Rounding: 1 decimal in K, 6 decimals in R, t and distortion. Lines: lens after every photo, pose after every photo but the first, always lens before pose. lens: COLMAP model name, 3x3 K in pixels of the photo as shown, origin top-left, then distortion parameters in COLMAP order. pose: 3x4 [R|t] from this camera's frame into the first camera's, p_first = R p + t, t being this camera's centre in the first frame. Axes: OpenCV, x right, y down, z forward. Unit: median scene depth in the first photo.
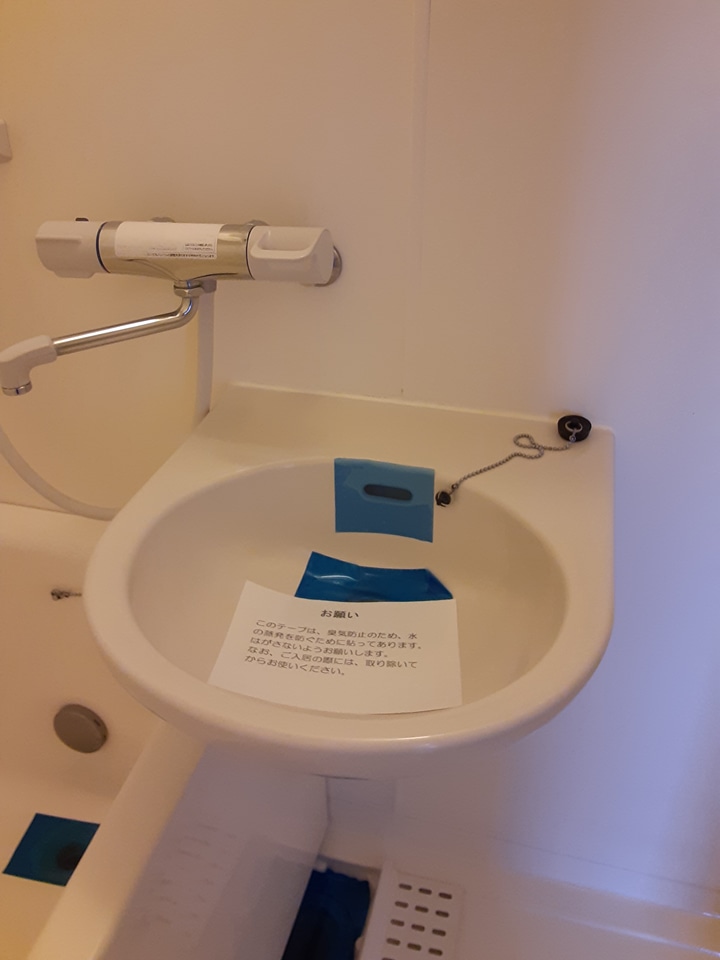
lens RADIAL K [[782.2, 0, 354.5], [0, 782.2, 459.5], [0, 0, 1]] dist [0.135183, -0.200605]
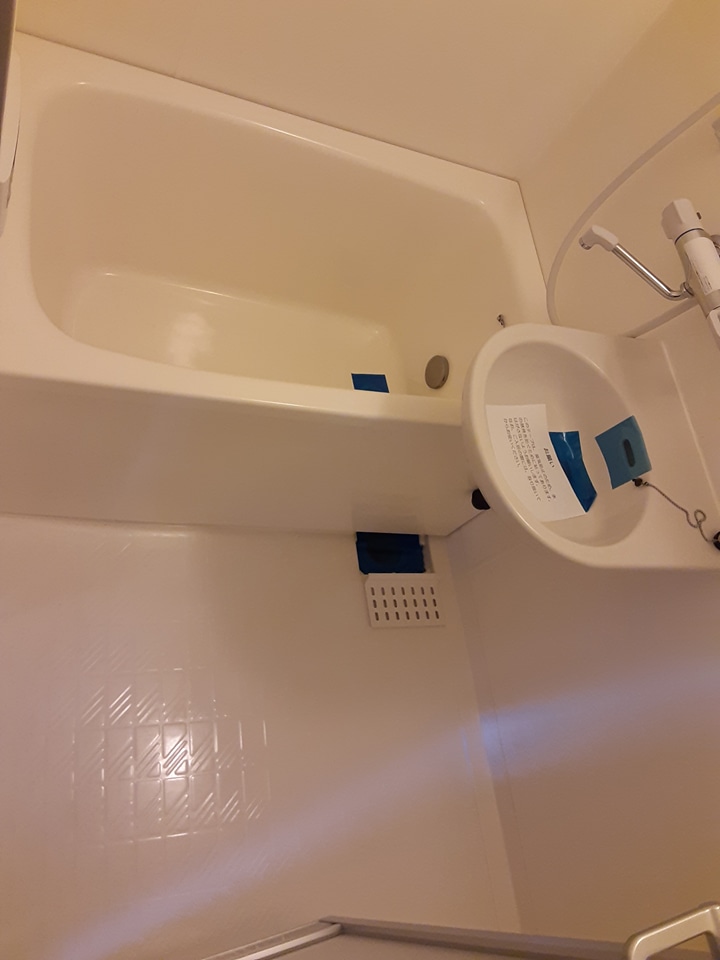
lens RADIAL K [[782.2, 0, 354.5], [0, 782.2, 459.5], [0, 0, 1]] dist [0.135183, -0.200605]
pose [[0.355025, 0.895062, -0.269854, 0.304139], [-0.799207, 0.440345, 0.409103, -0.176341], [0.485001, 0.070428, 0.871673, -0.759035]]
